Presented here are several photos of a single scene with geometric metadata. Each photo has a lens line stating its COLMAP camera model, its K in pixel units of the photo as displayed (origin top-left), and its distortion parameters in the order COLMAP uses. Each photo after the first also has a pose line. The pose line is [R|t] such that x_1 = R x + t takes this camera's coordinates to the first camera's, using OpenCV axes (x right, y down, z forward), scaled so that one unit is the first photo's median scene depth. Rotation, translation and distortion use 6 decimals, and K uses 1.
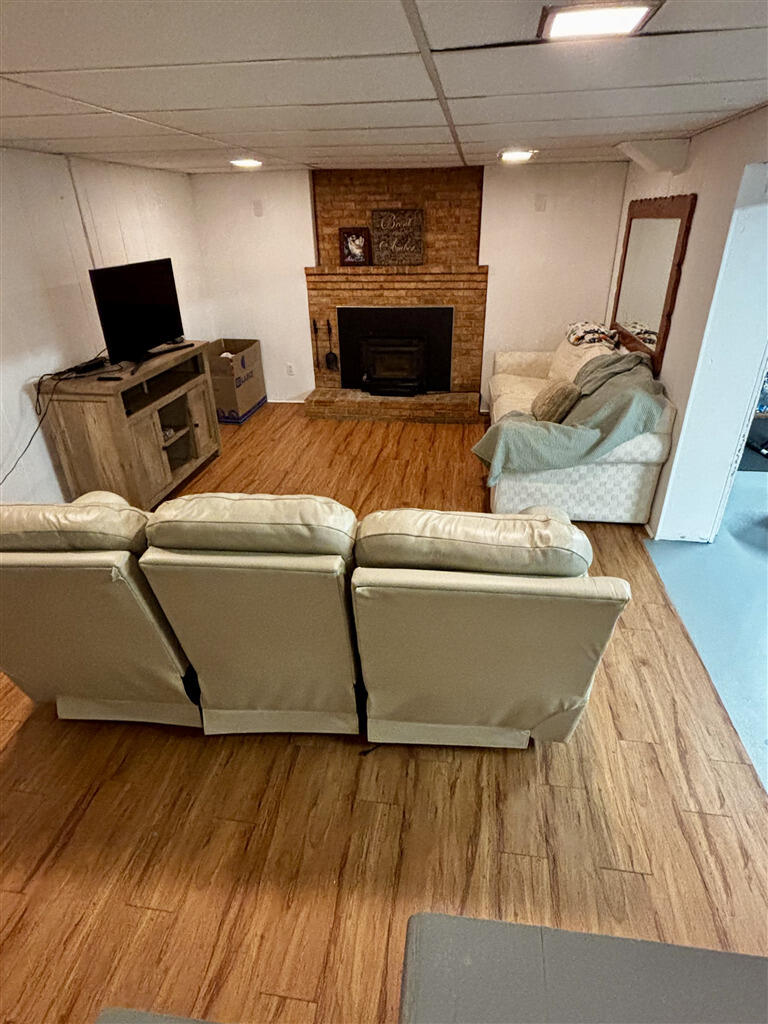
lens RADIAL K [[544.5, 0, 388.1], [0, 544.5, 509.4], [0, 0, 1]] dist [0.002585, 0.000186]
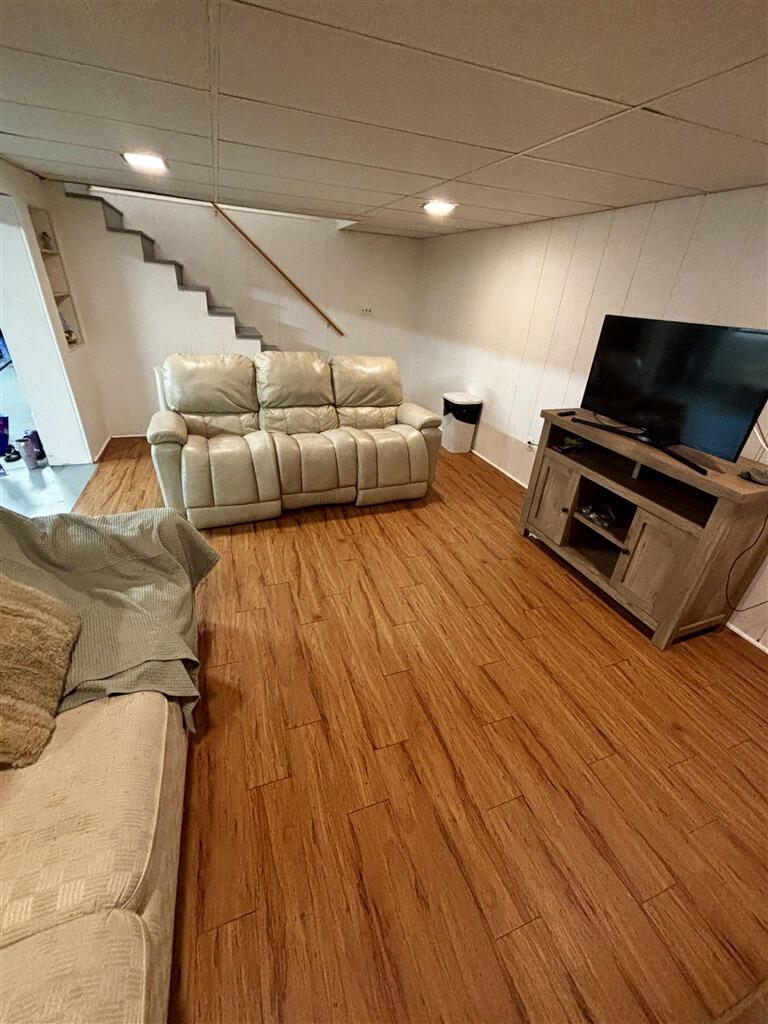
lens RADIAL K [[414.9, 0, 389.4], [0, 414.9, 512.5], [0, 0, 1]] dist [0.002657, 0.000378]
pose [[-0.876829, 0.189283, -0.441977, 0.168448], [-0.271510, 0.563722, 0.780064, -0.562291], [0.396805, 0.803983, -0.442896, 1.147104]]
